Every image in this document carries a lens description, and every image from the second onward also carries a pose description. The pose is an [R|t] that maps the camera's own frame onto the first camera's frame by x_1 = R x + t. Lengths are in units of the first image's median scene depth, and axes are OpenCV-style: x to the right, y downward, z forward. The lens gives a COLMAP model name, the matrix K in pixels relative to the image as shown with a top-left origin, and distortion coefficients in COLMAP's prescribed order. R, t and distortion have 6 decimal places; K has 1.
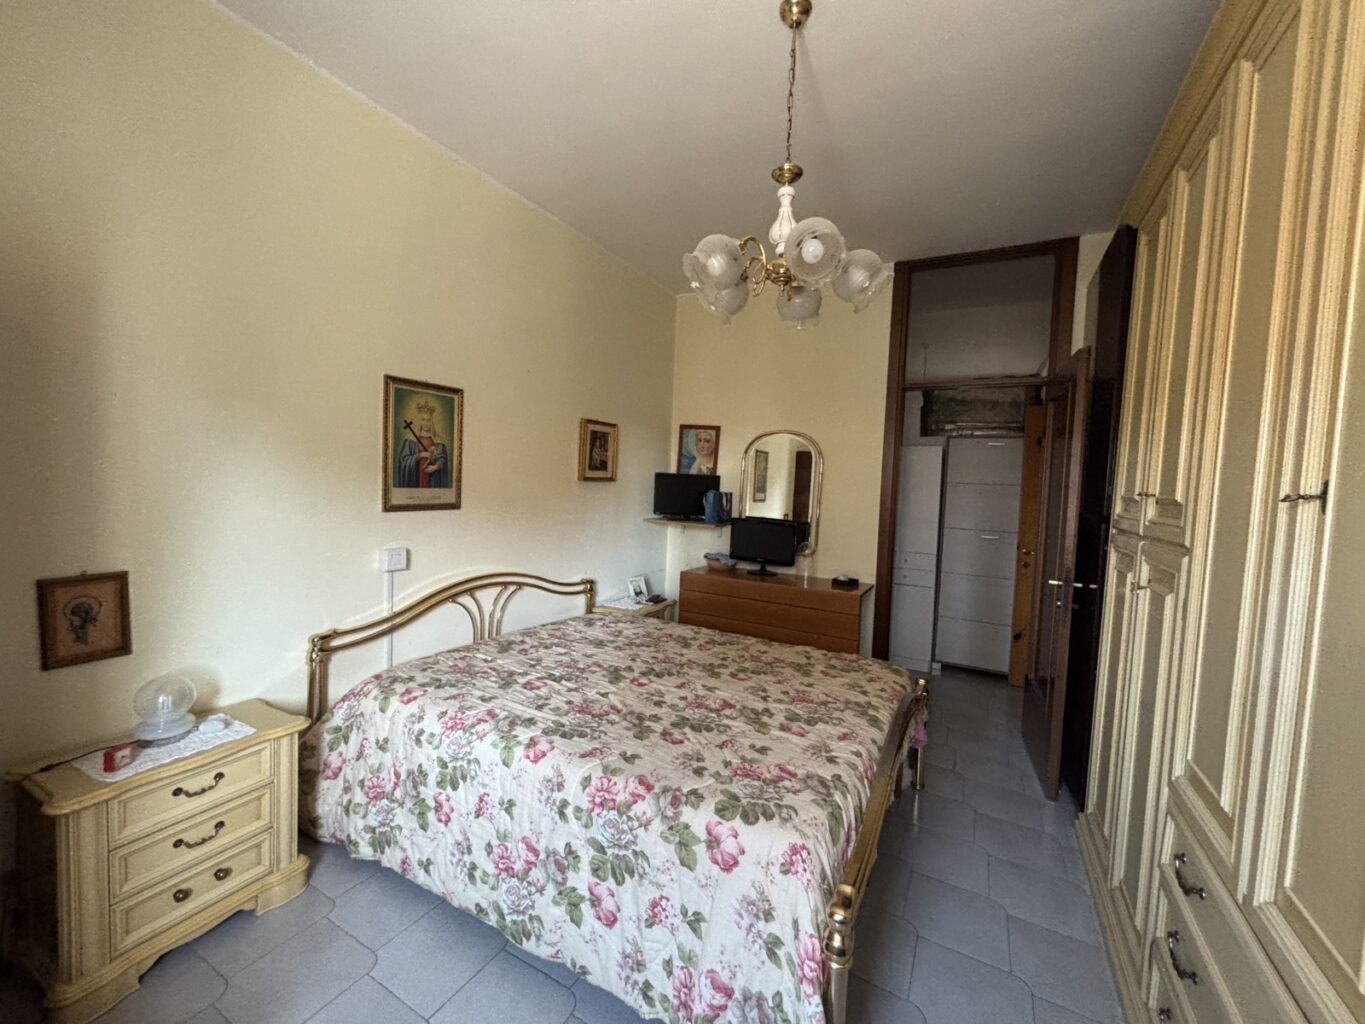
lens RADIAL K [[547.0, 0, 683.0], [0, 547.0, 509.6], [0, 0, 1]] dist [0.000034, -0.000186]
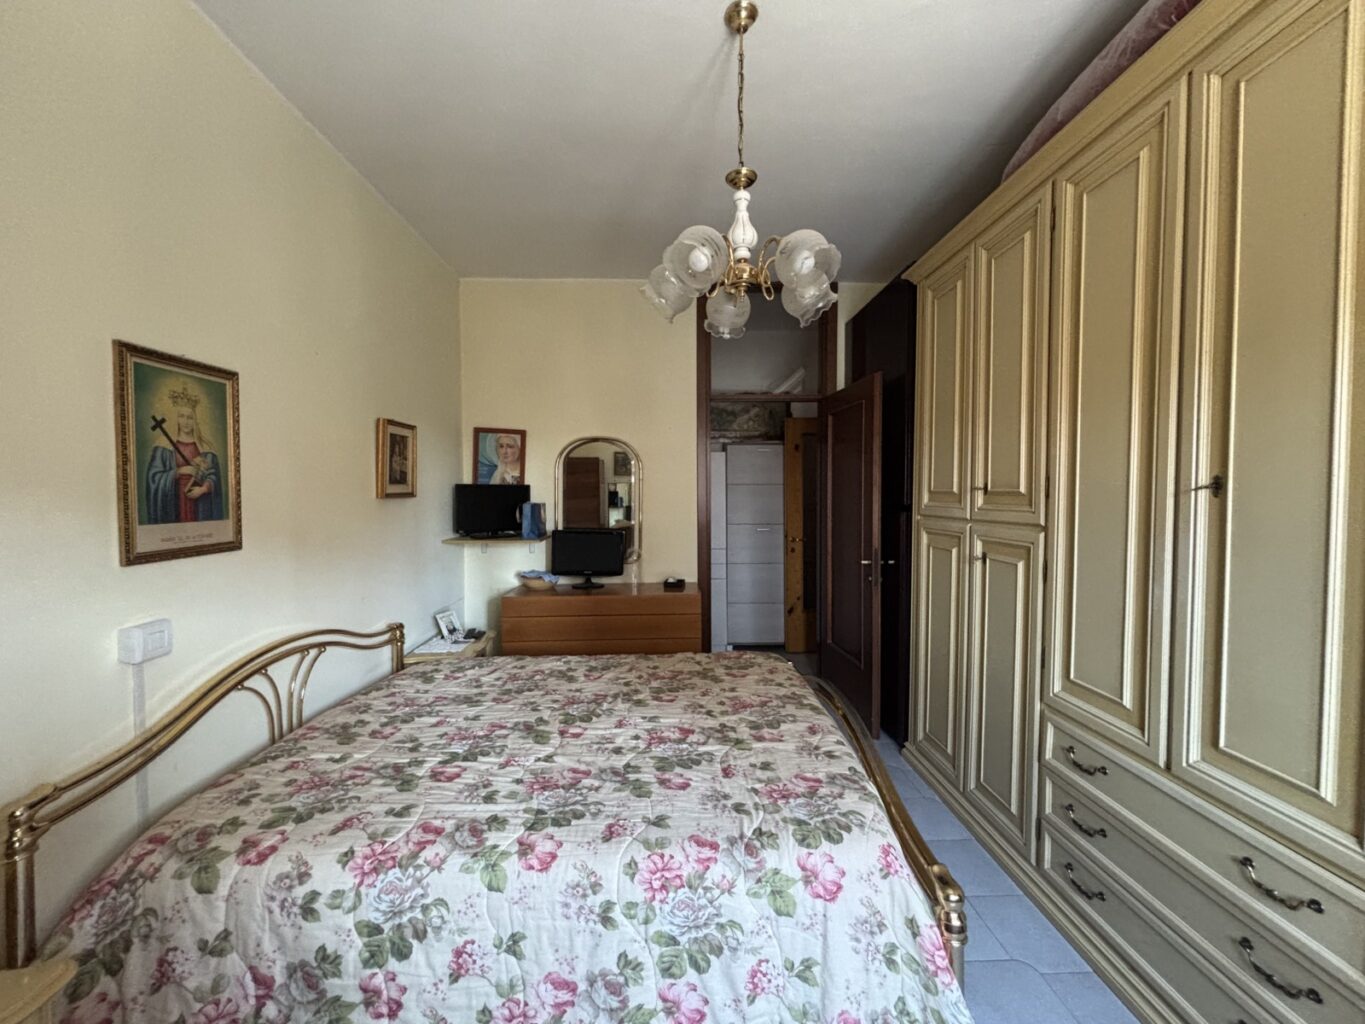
lens RADIAL K [[552.8, 0, 678.9], [0, 552.8, 507.0], [0, 0, 1]] dist [-0.002012, 0.003719]
pose [[0.858396, -0.058059, 0.509691, -0.361091], [0.064466, 0.997907, 0.005101, -0.027286], [-0.508920, 0.028479, 0.860343, 0.173087]]
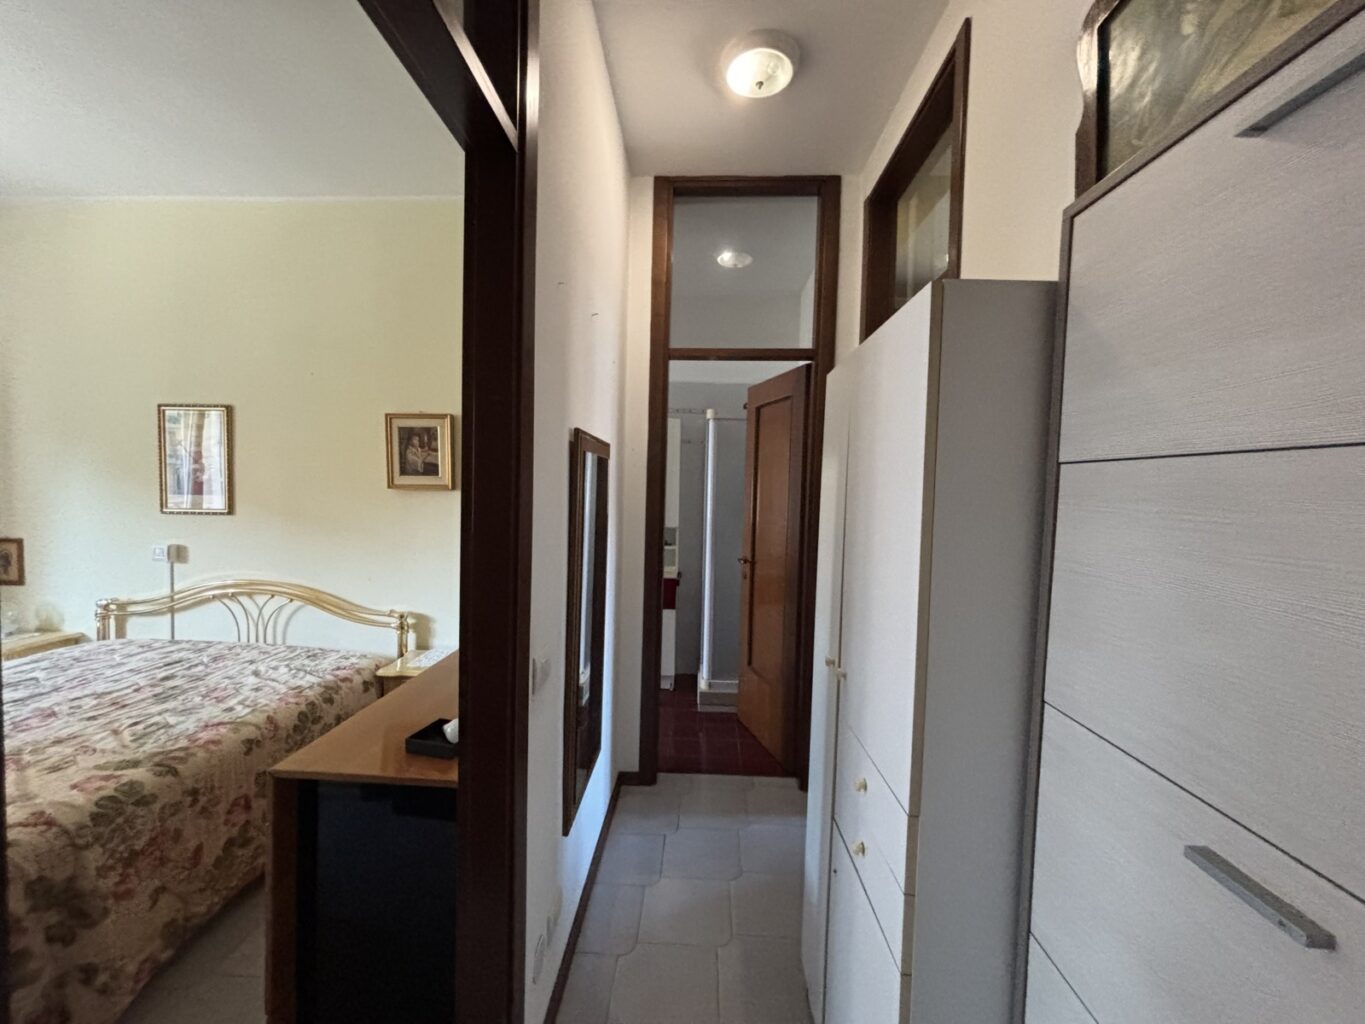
lens RADIAL K [[548.0, 0, 682.5], [0, 548.0, 510.5], [0, 0, 1]] dist [-0.001516, -0.000928]
pose [[0.448254, 0.000933, -0.893906, 1.169073], [-0.058859, 0.997860, -0.028473, -0.035125], [0.891966, 0.065377, 0.447350, 1.615097]]
